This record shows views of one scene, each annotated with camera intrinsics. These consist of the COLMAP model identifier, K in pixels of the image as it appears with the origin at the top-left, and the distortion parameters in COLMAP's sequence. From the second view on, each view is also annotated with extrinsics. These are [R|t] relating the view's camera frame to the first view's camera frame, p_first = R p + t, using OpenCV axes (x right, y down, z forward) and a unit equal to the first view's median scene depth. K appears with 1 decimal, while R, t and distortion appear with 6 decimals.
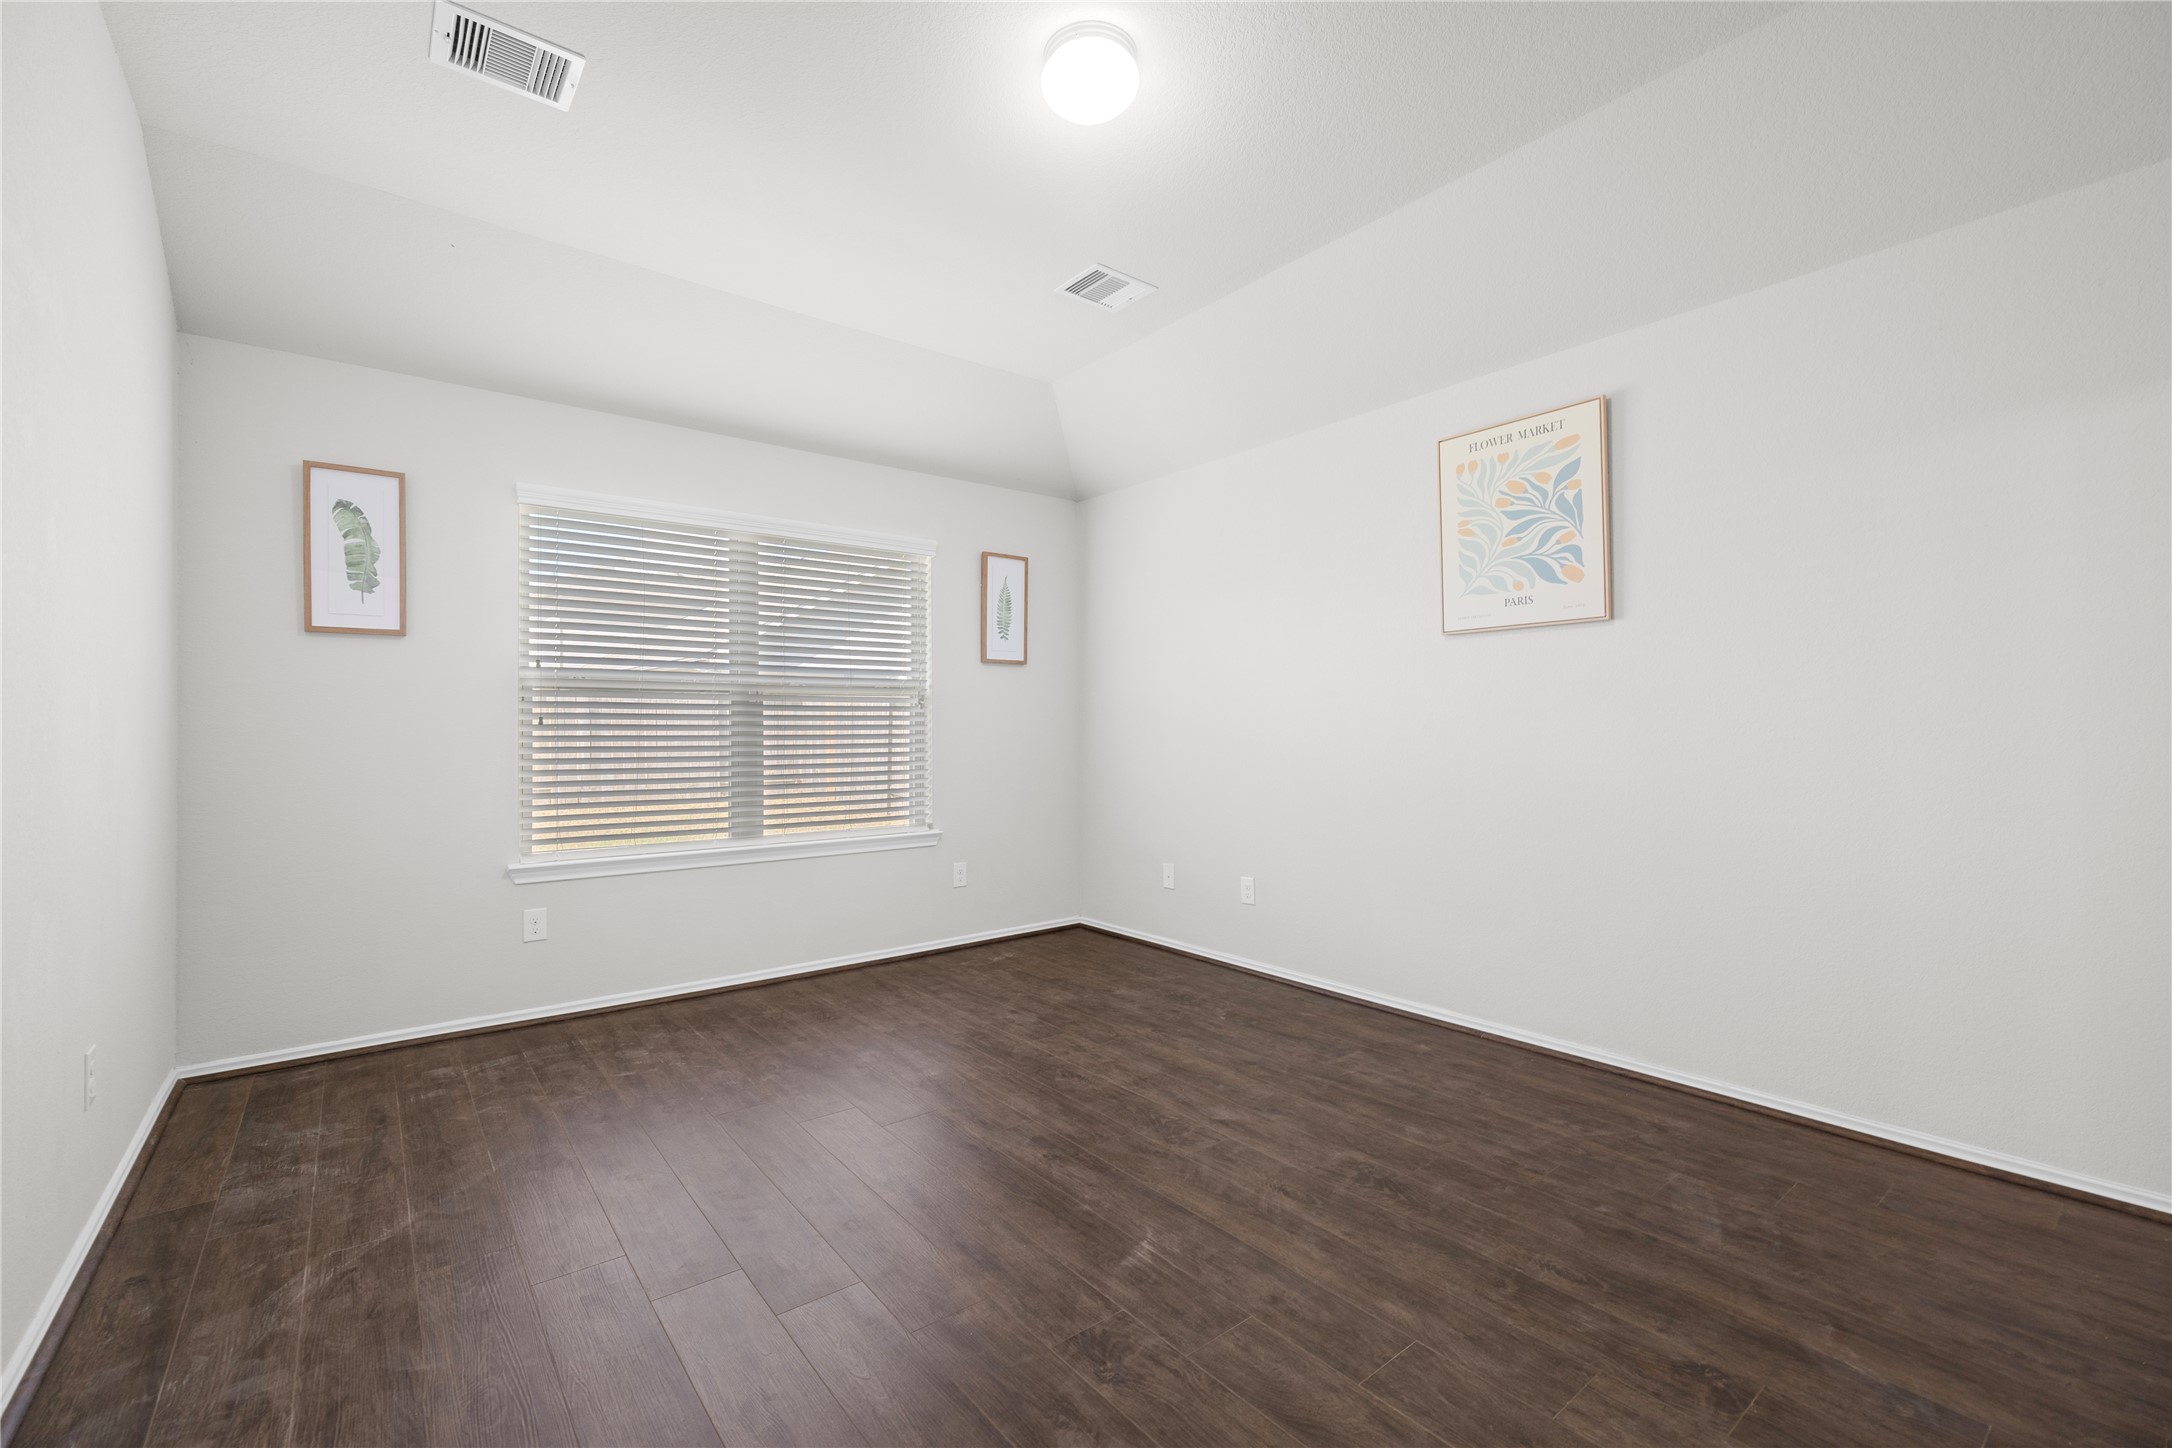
lens RADIAL K [[920.0, 0, 1070.2], [0, 920.0, 722.0], [0, 0, 1]] dist [0.000577, 0.001066]
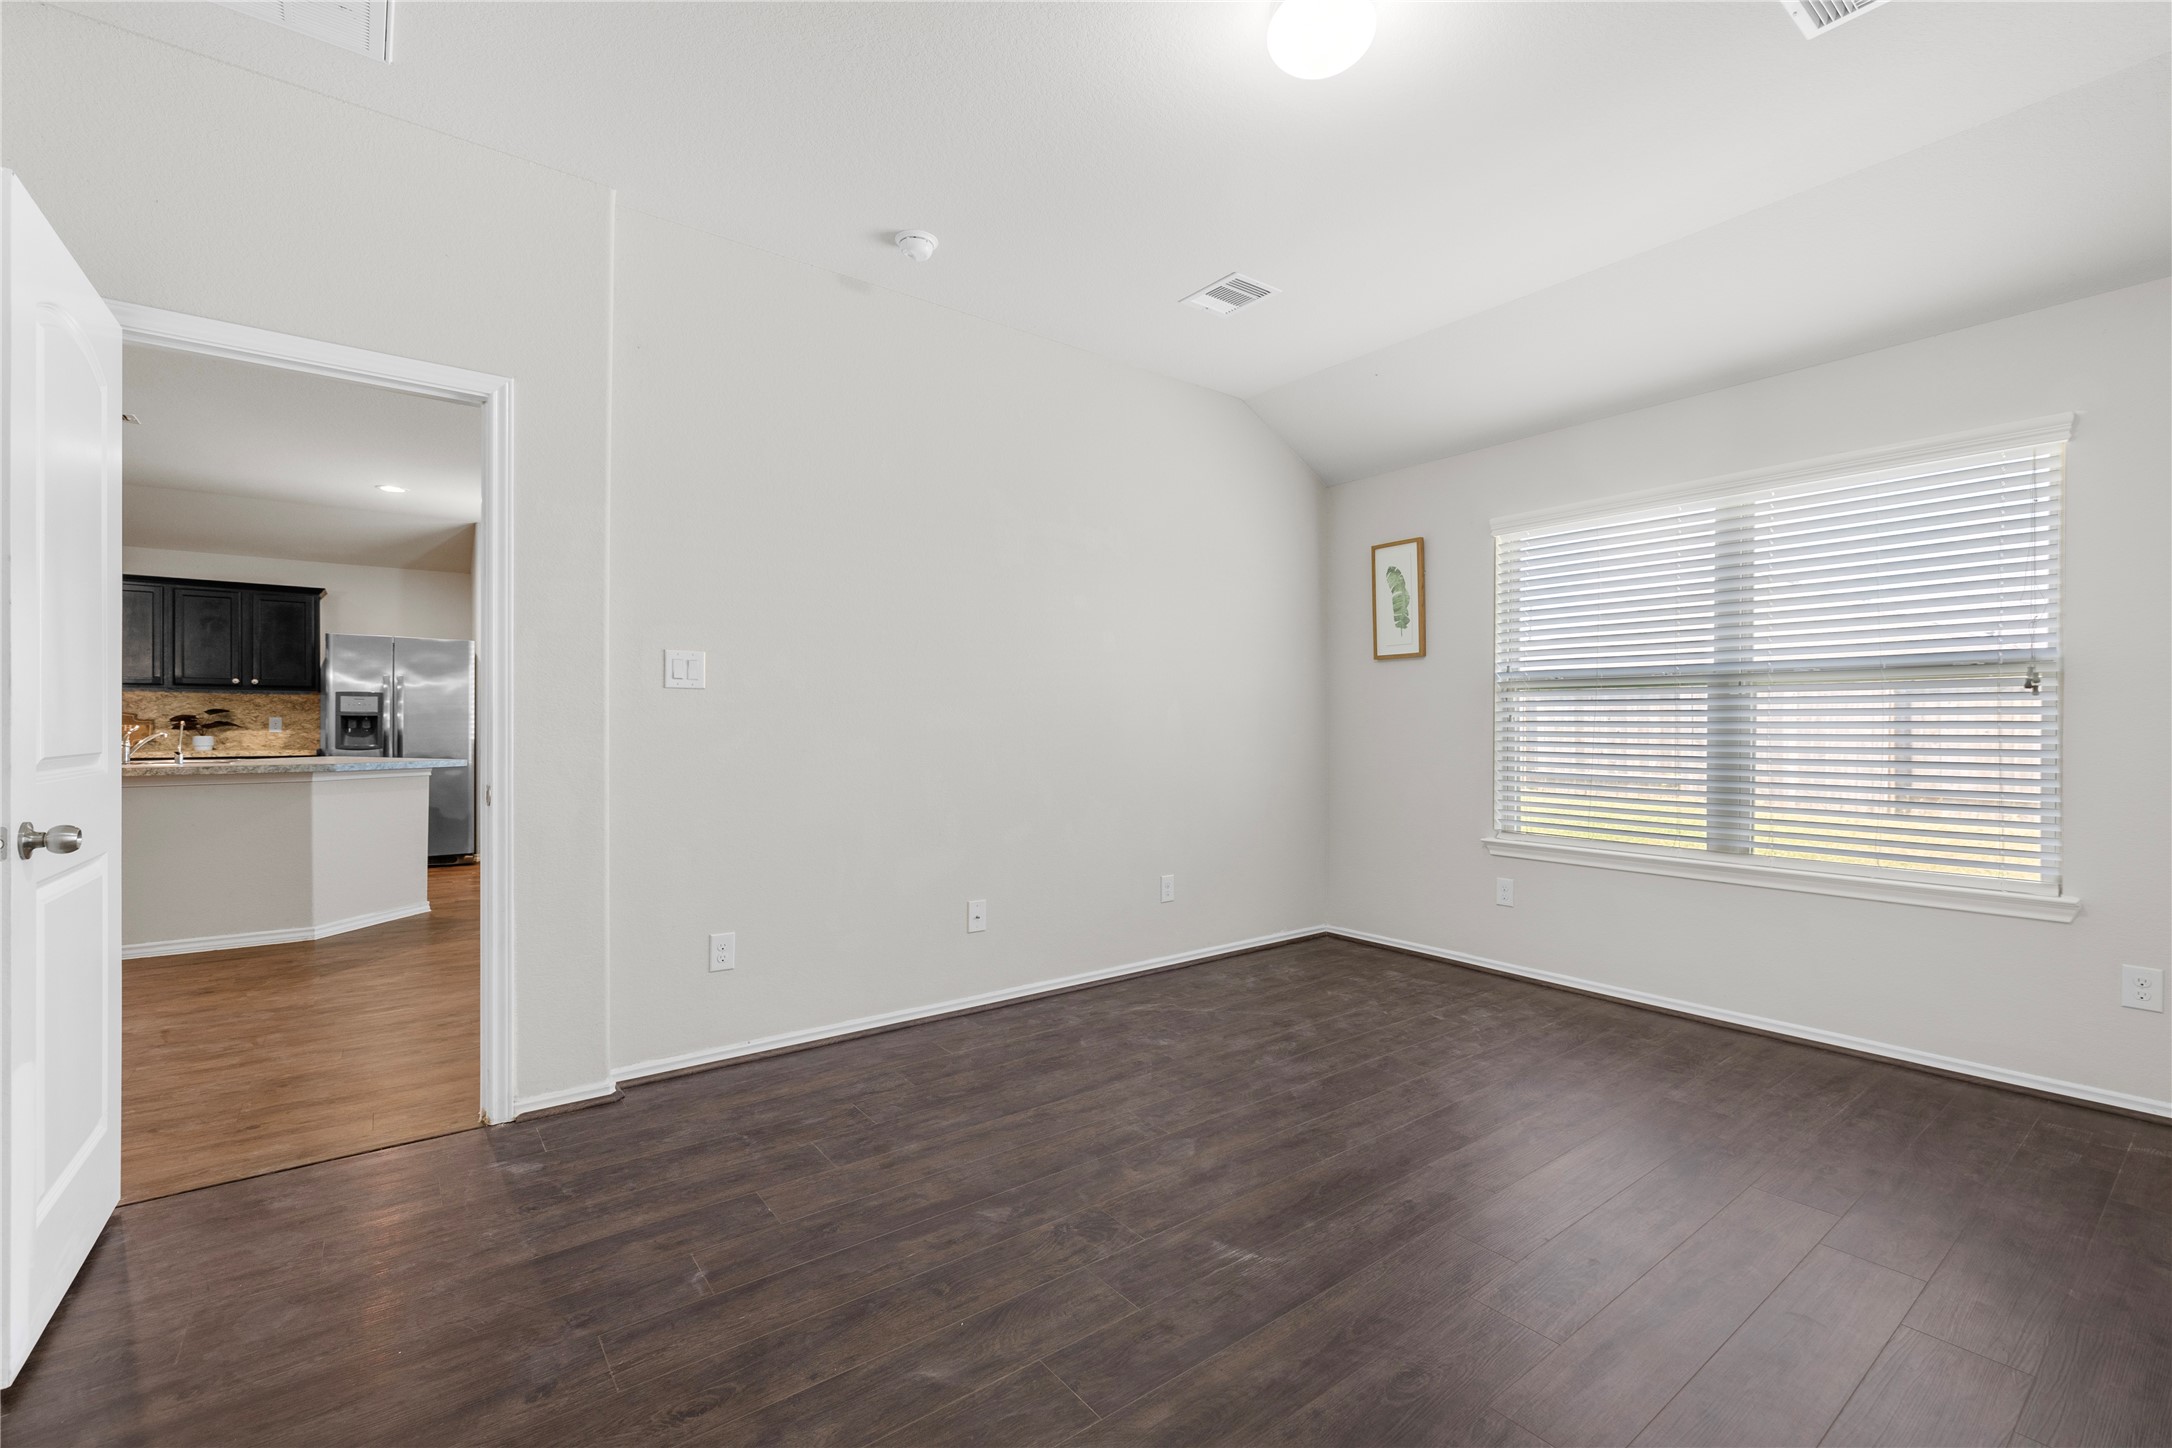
lens RADIAL K [[920.0, 0, 1073.9], [0, 920.0, 723.6], [0, 0, 1]] dist [0.000577, 0.001066]
pose [[-0.021598, 0.001995, -0.999765, 0.665555], [0.004644, 0.999987, 0.001895, 0.001005], [0.999756, -0.004602, -0.021607, 0.526112]]
